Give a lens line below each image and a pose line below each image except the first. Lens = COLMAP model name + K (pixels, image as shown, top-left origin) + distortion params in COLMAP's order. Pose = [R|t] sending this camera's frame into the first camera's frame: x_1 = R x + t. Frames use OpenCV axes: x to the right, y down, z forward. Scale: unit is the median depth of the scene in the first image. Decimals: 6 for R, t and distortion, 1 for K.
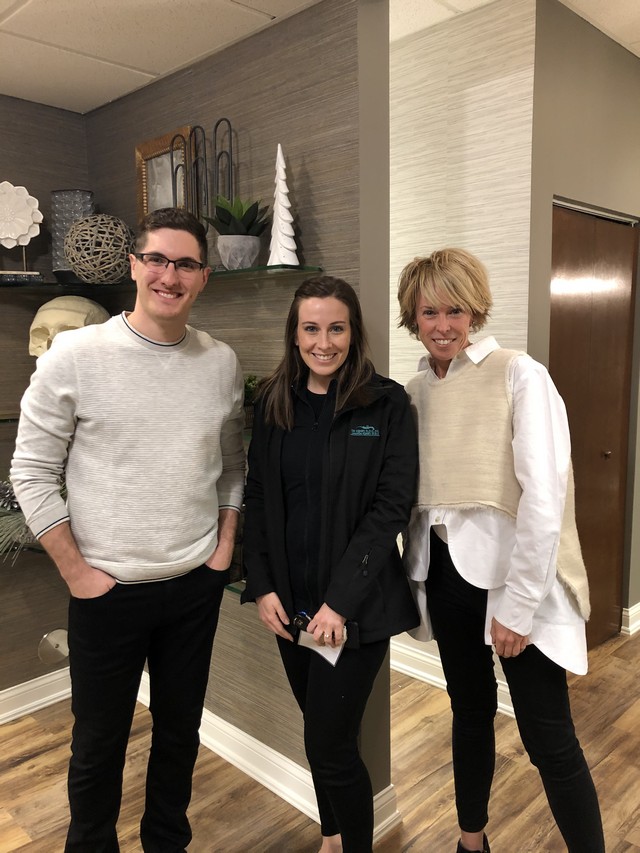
lens RADIAL K [[698.9, 0, 321.6], [0, 698.9, 426.7], [0, 0, 1]] dist [0.005248, 0.010526]
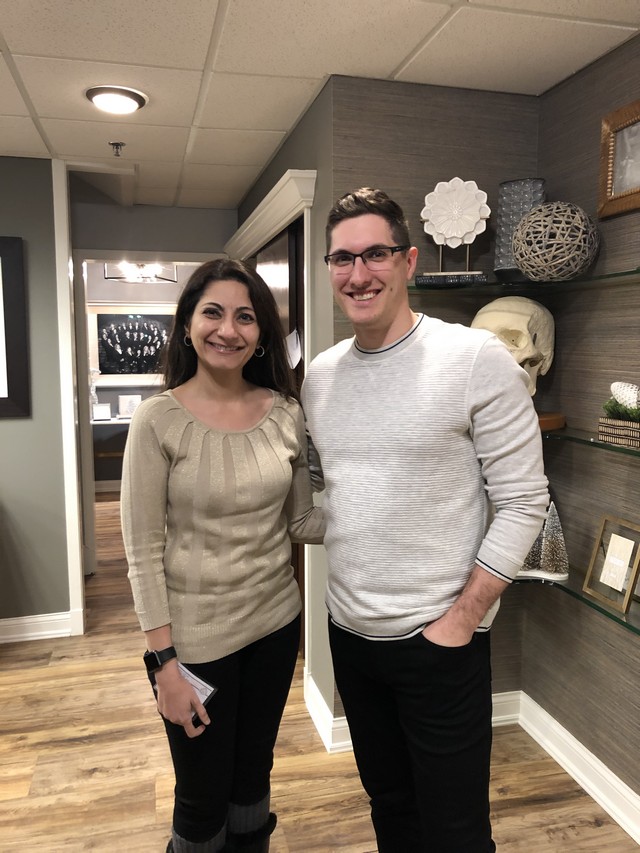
lens RADIAL K [[698.9, 0, 320.5], [0, 698.9, 427.1], [0, 0, 1]] dist [0.005248, 0.010526]
pose [[0.848896, 0.070346, -0.523858, -0.088541], [-0.072860, 0.997216, 0.015844, -0.015558], [0.523514, 0.024719, 0.851658, 0.109516]]
